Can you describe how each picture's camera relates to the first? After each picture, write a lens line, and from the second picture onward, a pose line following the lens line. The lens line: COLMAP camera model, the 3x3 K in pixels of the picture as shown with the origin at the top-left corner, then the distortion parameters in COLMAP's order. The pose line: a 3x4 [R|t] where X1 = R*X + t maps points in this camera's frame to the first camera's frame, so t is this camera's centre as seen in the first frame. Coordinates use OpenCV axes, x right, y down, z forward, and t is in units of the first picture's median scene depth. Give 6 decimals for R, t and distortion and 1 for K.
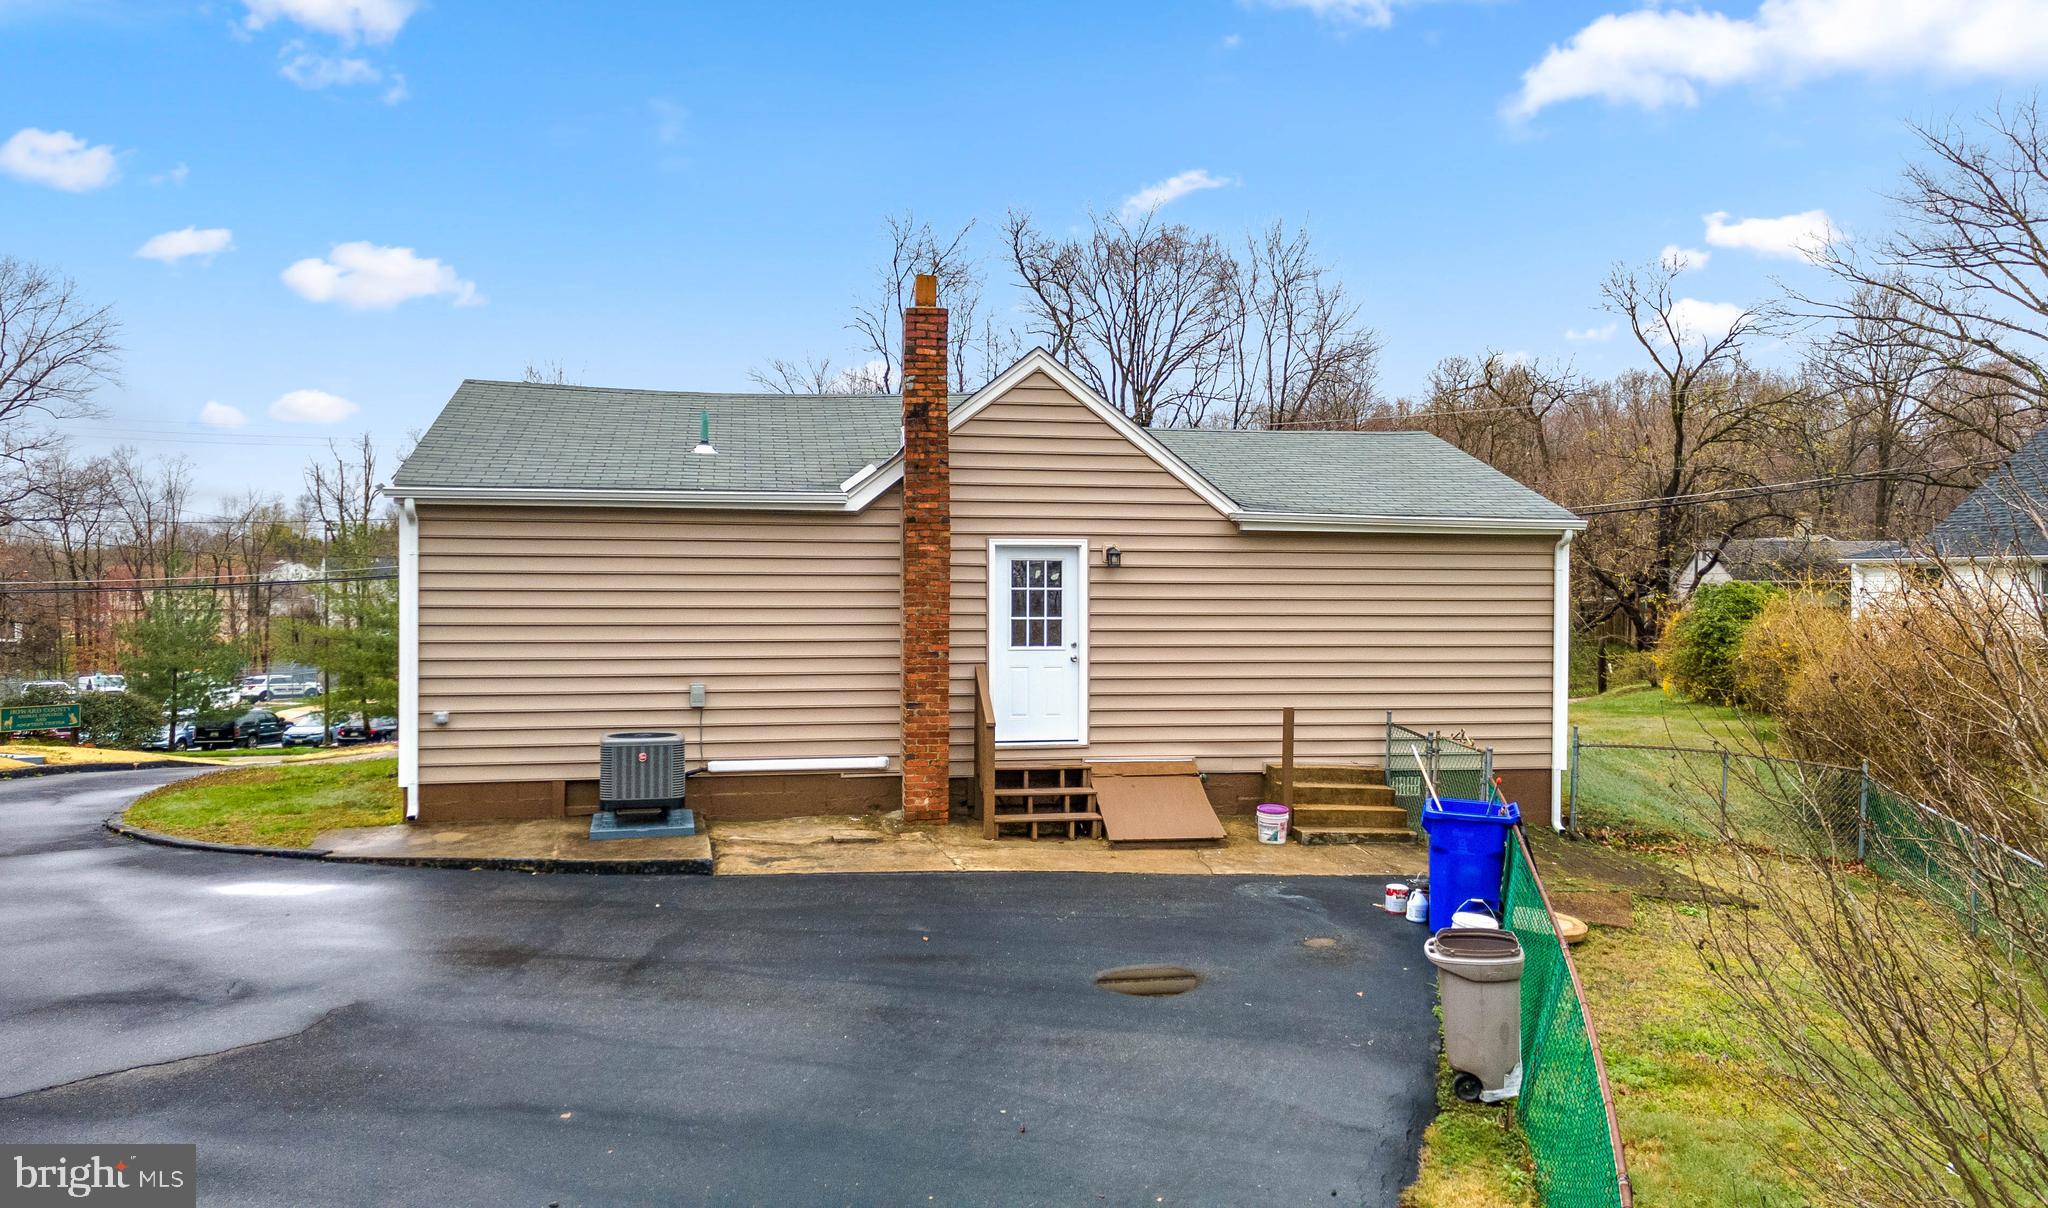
lens RADIAL K [[1537.4, 0, 1020.5], [0, 1537.4, 604.9], [0, 0, 1]] dist [0.042220, -0.006703]
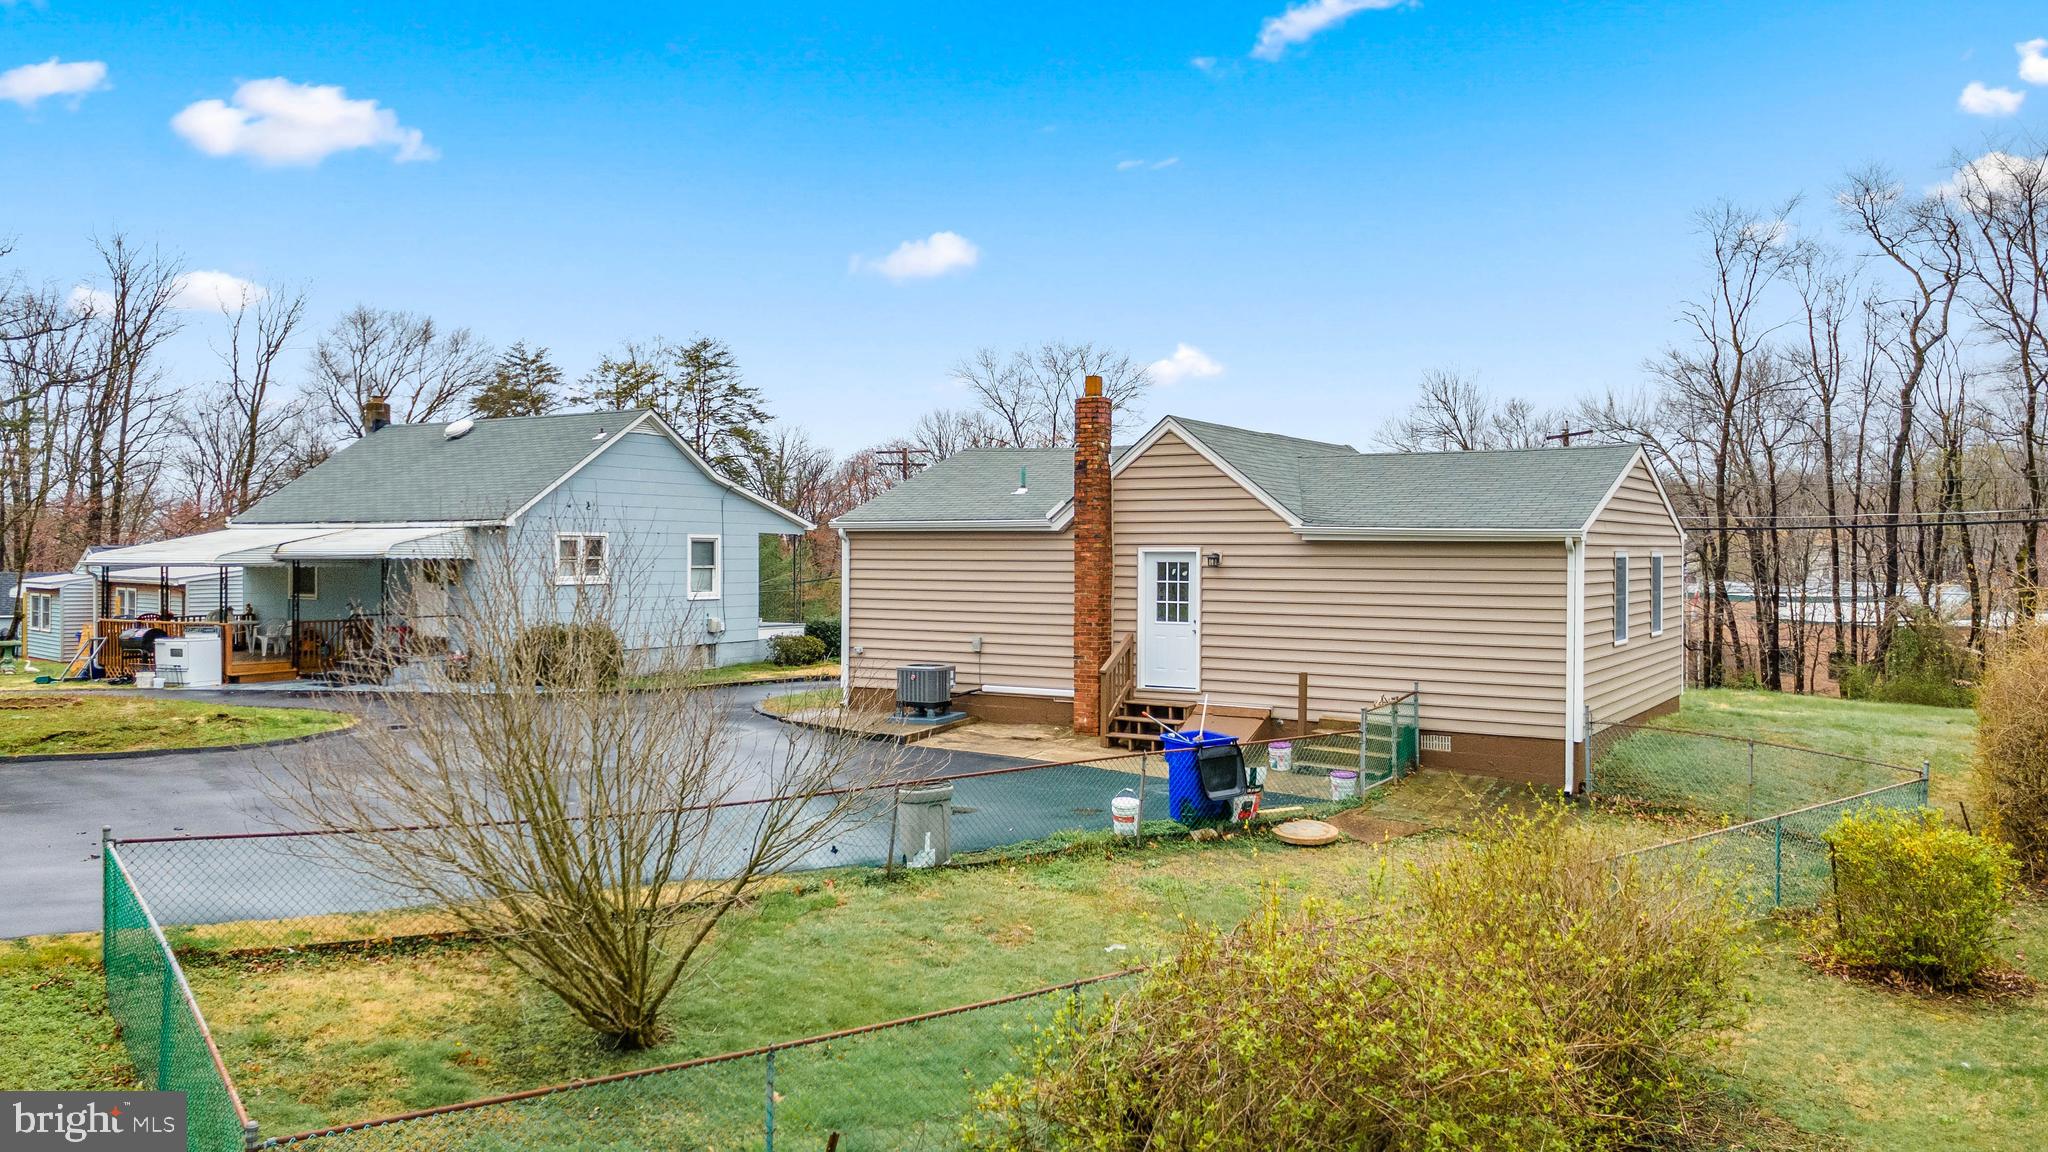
lens RADIAL K [[1477.1, 0, 1021.6], [0, 1477.1, 587.5], [0, 0, 1]] dist [0.048586, 0.010012]
pose [[0.731340, 0.015333, -0.681841, 0.867230], [-0.012262, 0.999881, 0.009332, -0.016538], [0.681903, 0.001536, 0.731441, -0.113206]]
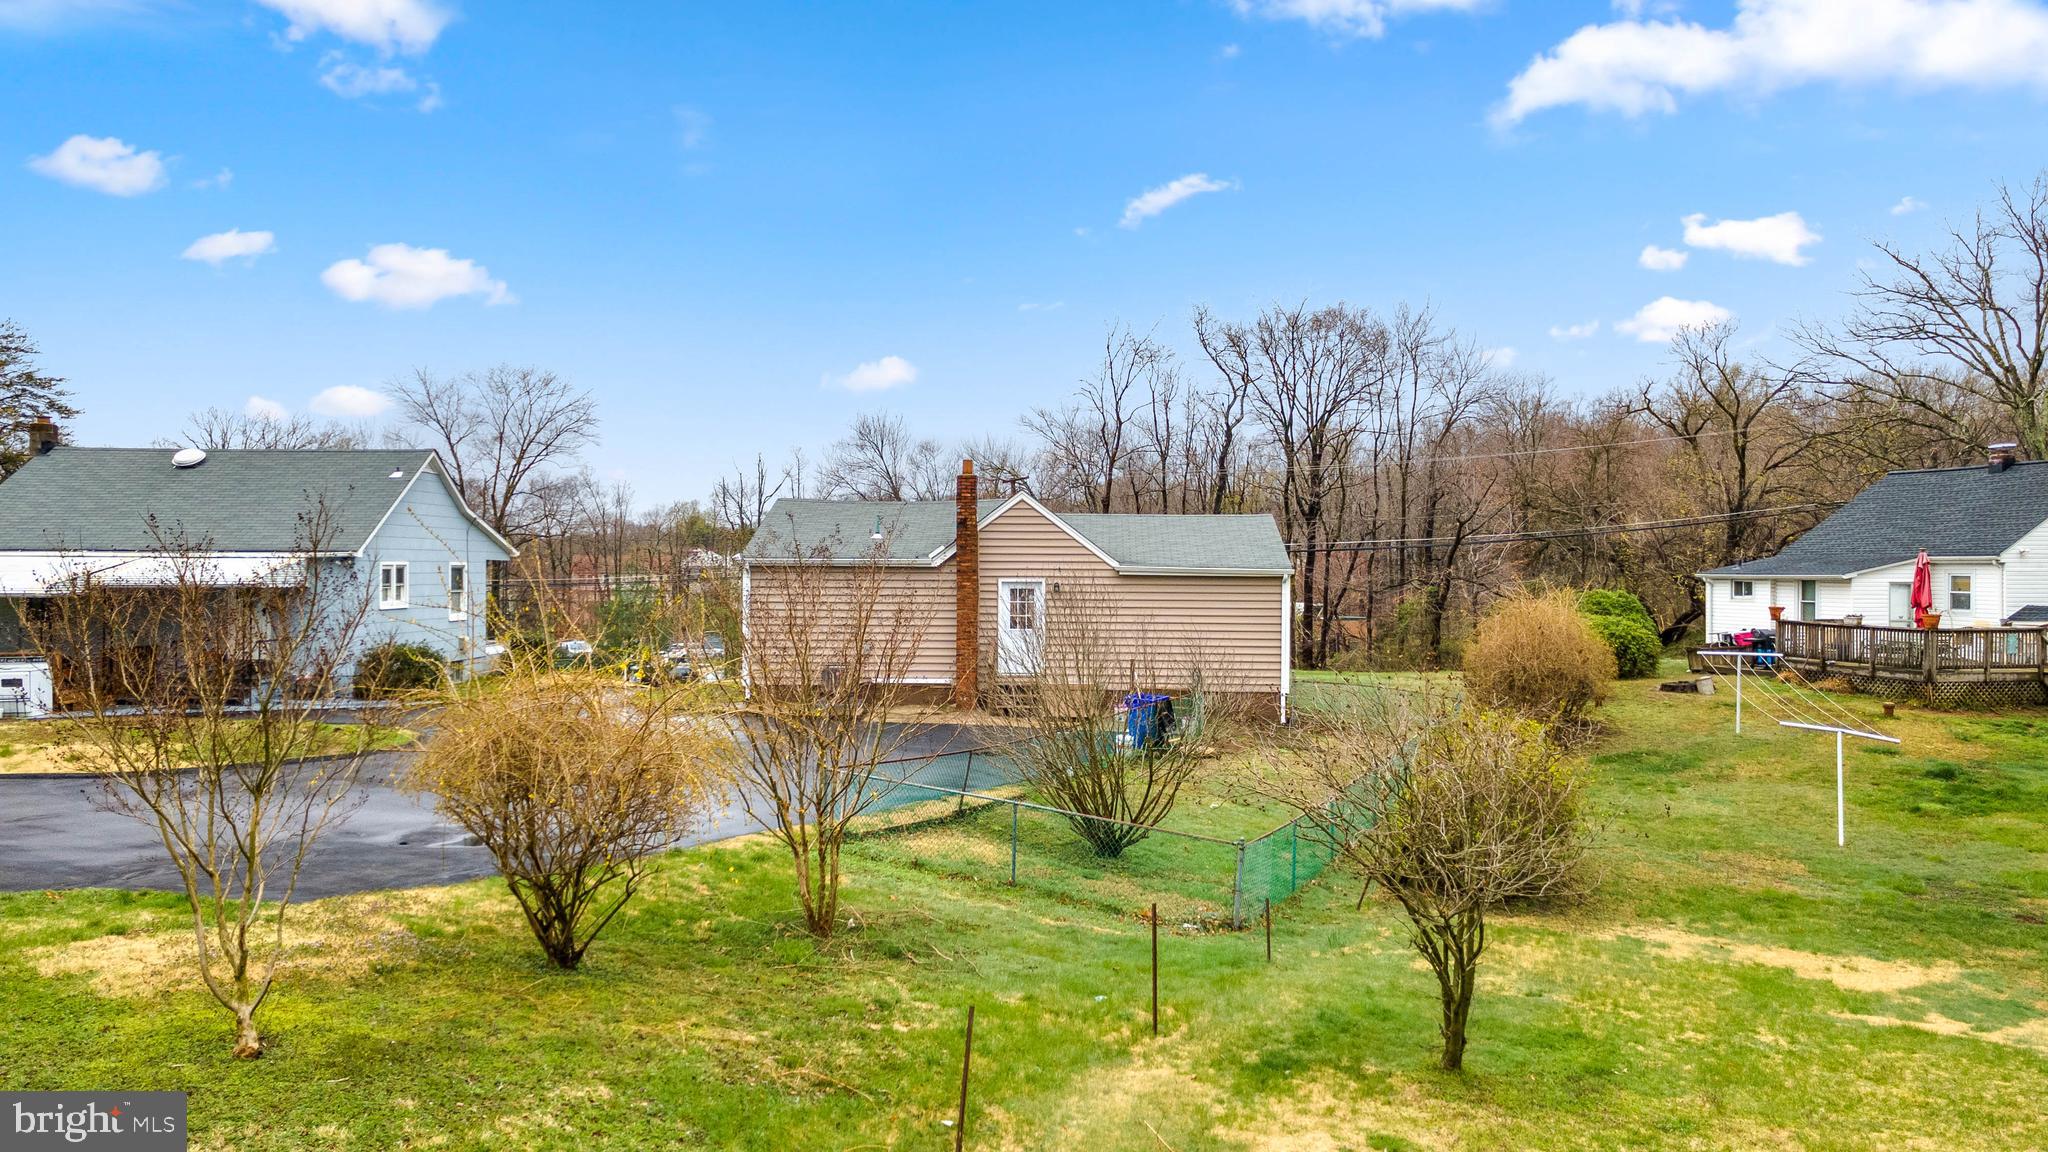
lens RADIAL K [[1477.1, 0, 1032.3], [0, 1477.1, 555.9], [0, 0, 1]] dist [0.048586, 0.010012]
pose [[0.975494, 0.000141, -0.220024, 0.484596], [-0.004521, 0.999802, -0.019403, -0.034895], [0.219978, 0.019922, 0.975301, -1.019830]]
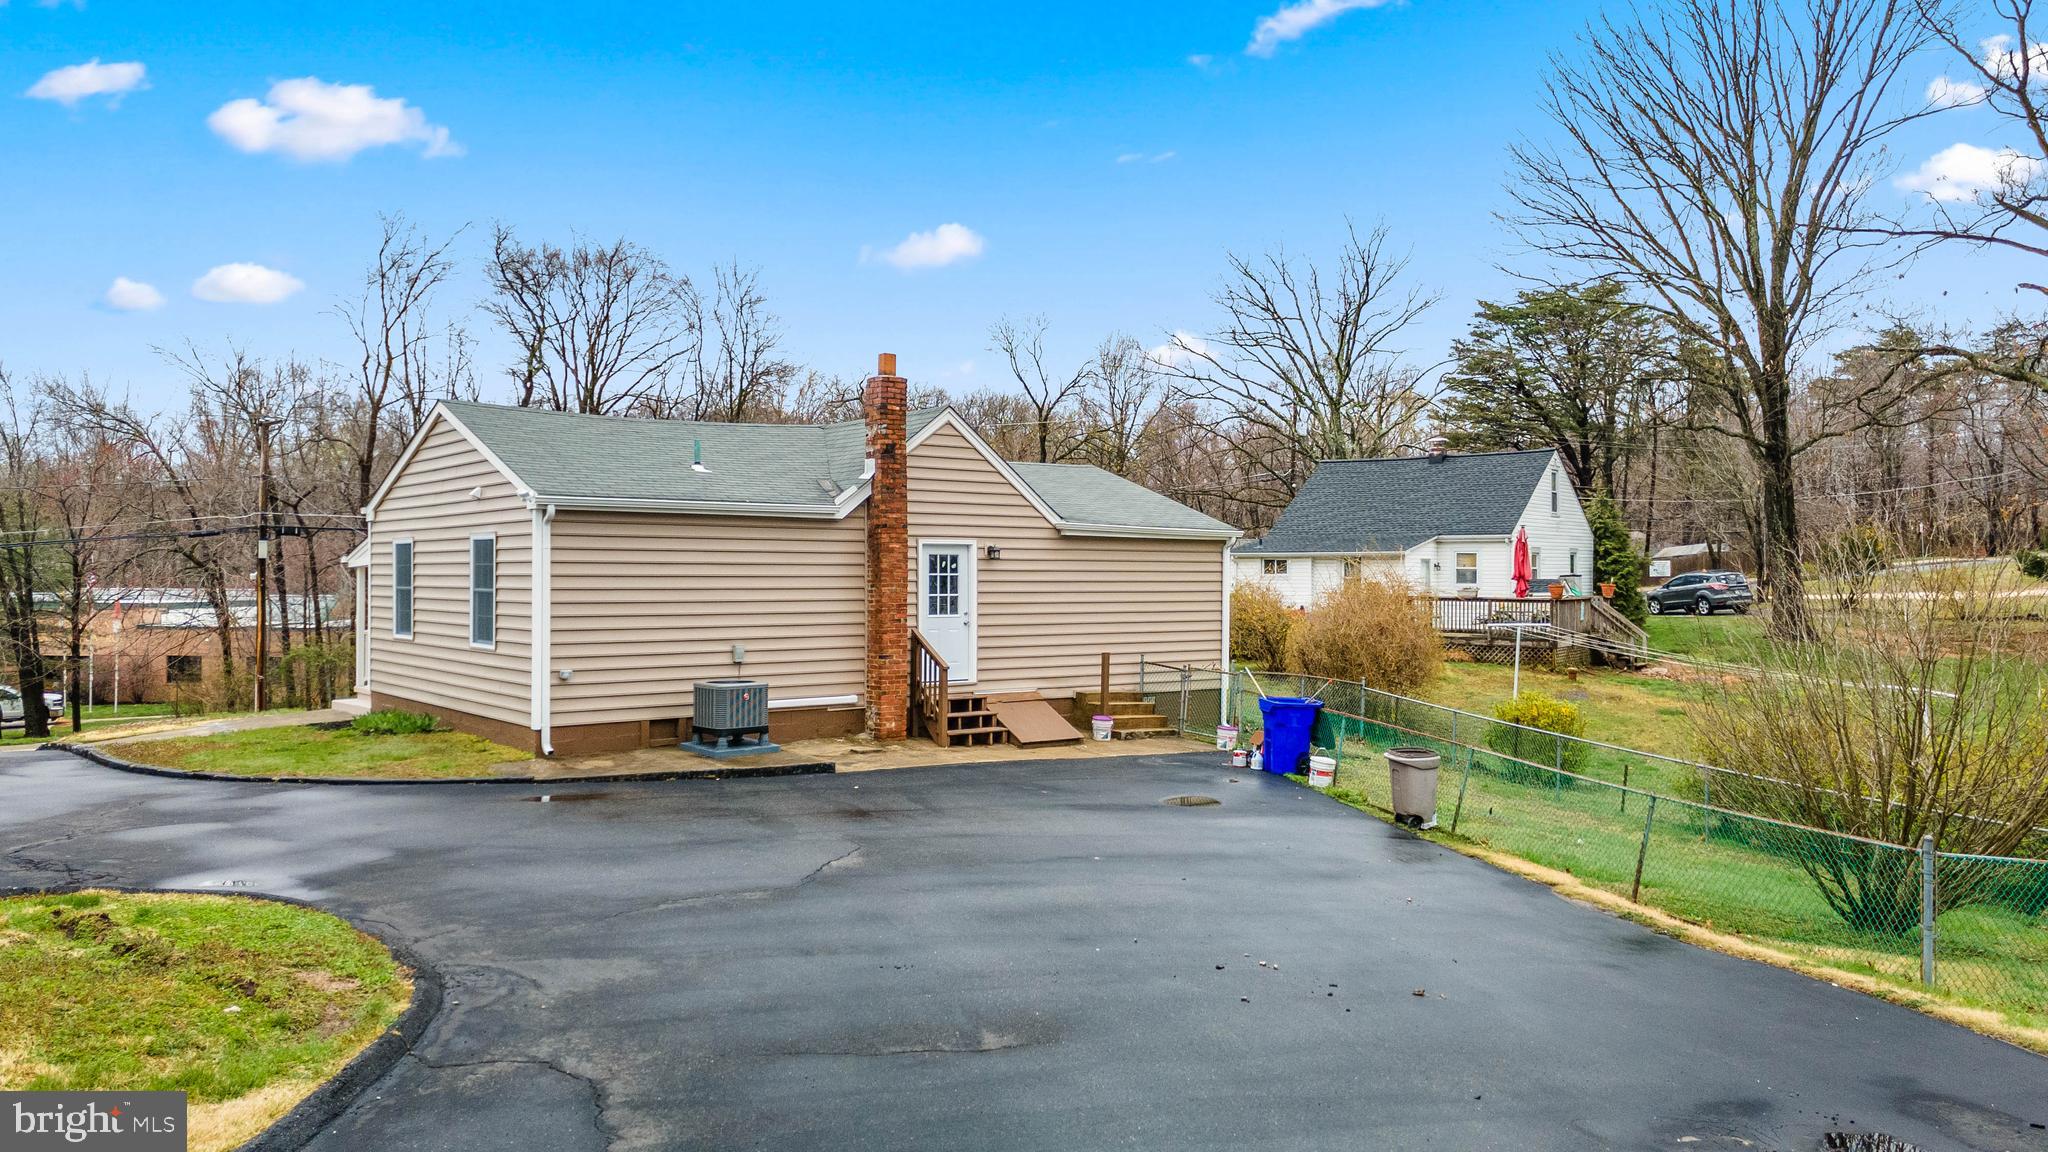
lens RADIAL K [[1477.1, 0, 1030.8], [0, 1477.1, 572.1], [0, 0, 1]] dist [0.048586, 0.010012]
pose [[0.882867, 0.000646, 0.469623, -0.572758], [0.004535, 0.999941, -0.009899, 0.001407], [-0.469601, 0.010869, 0.882812, -0.255623]]
